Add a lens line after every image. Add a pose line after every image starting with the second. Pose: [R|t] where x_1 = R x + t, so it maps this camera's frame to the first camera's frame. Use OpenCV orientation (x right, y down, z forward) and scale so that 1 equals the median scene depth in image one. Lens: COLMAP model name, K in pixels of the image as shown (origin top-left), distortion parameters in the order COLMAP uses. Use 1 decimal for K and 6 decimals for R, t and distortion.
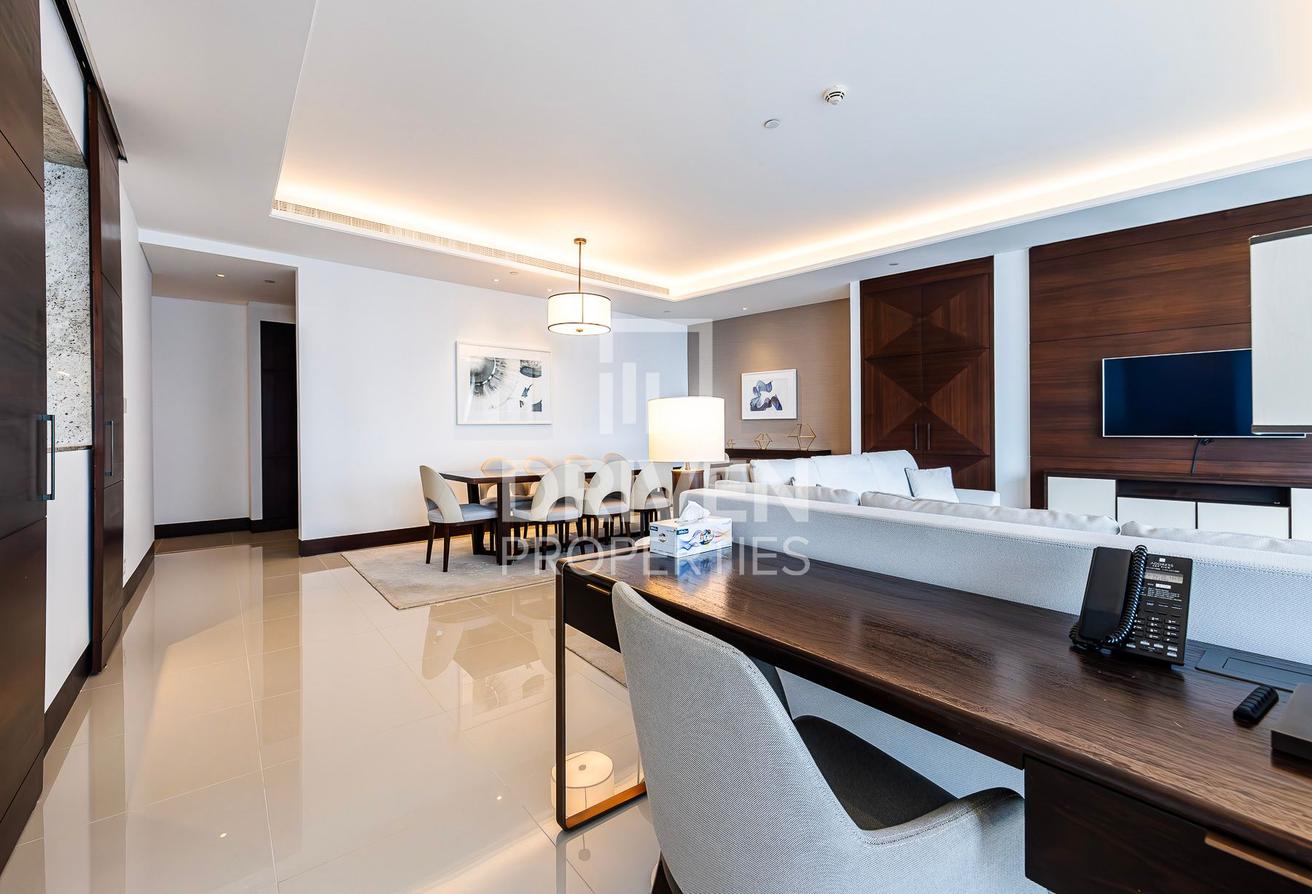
lens RADIAL K [[551.7, 0, 662.7], [0, 551.7, 434.4], [0, 0, 1]] dist [-0.001174, -0.000162]
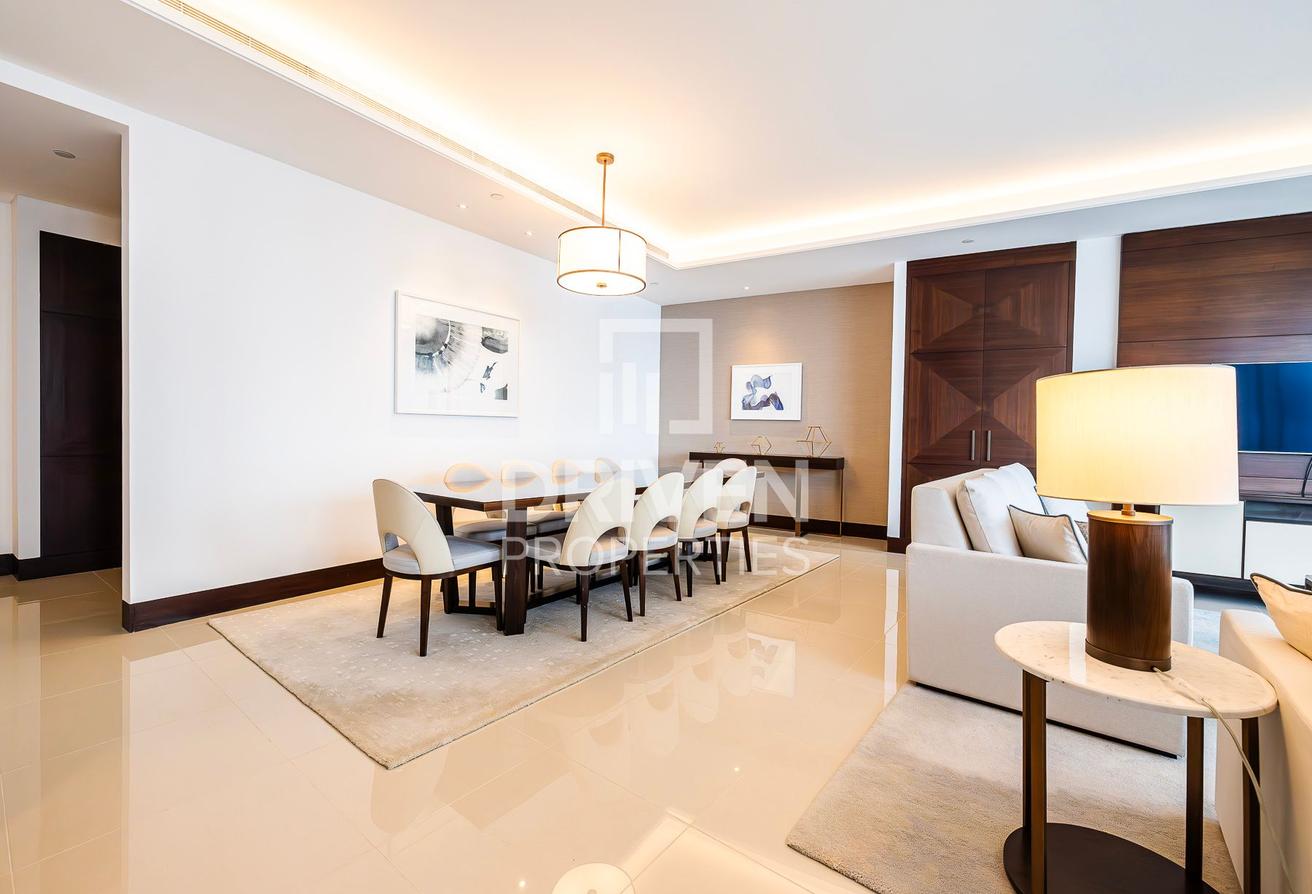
lens RADIAL K [[547.6, 0, 665.0], [0, 547.6, 442.0], [0, 0, 1]] dist [-0.000135, -0.000466]
pose [[0.972747, 0.022590, 0.230766, -0.212332], [-0.025874, 0.999602, 0.011215, 0.001894], [-0.230421, -0.016880, 0.972945, 0.273910]]
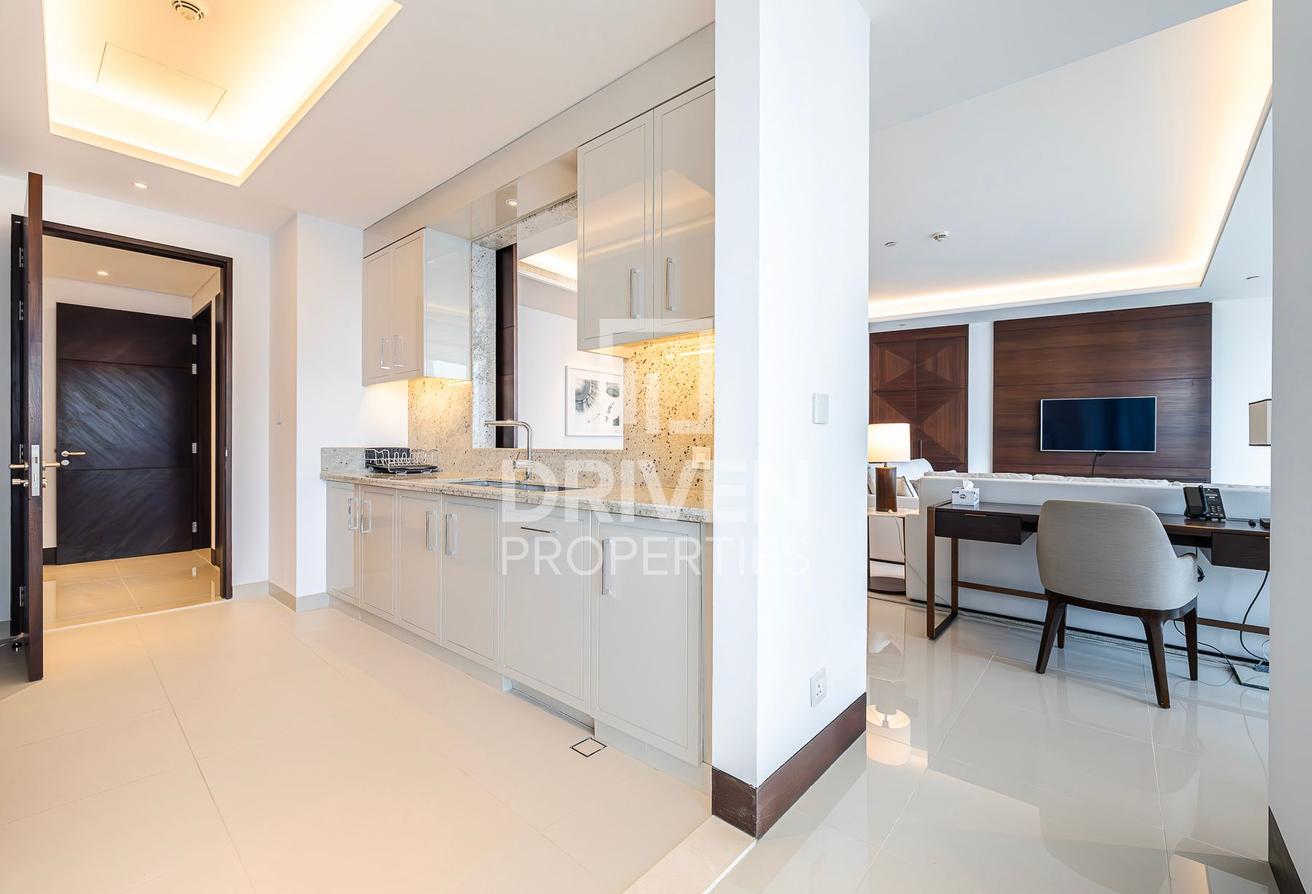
lens RADIAL K [[547.6, 0, 665.0], [0, 547.6, 442.0], [0, 0, 1]] dist [-0.000135, -0.000466]
pose [[0.978324, 0.013465, 0.206642, -0.428212], [-0.011423, 0.999873, -0.011073, 0.007002], [-0.206765, 0.008473, 0.978354, -0.211721]]
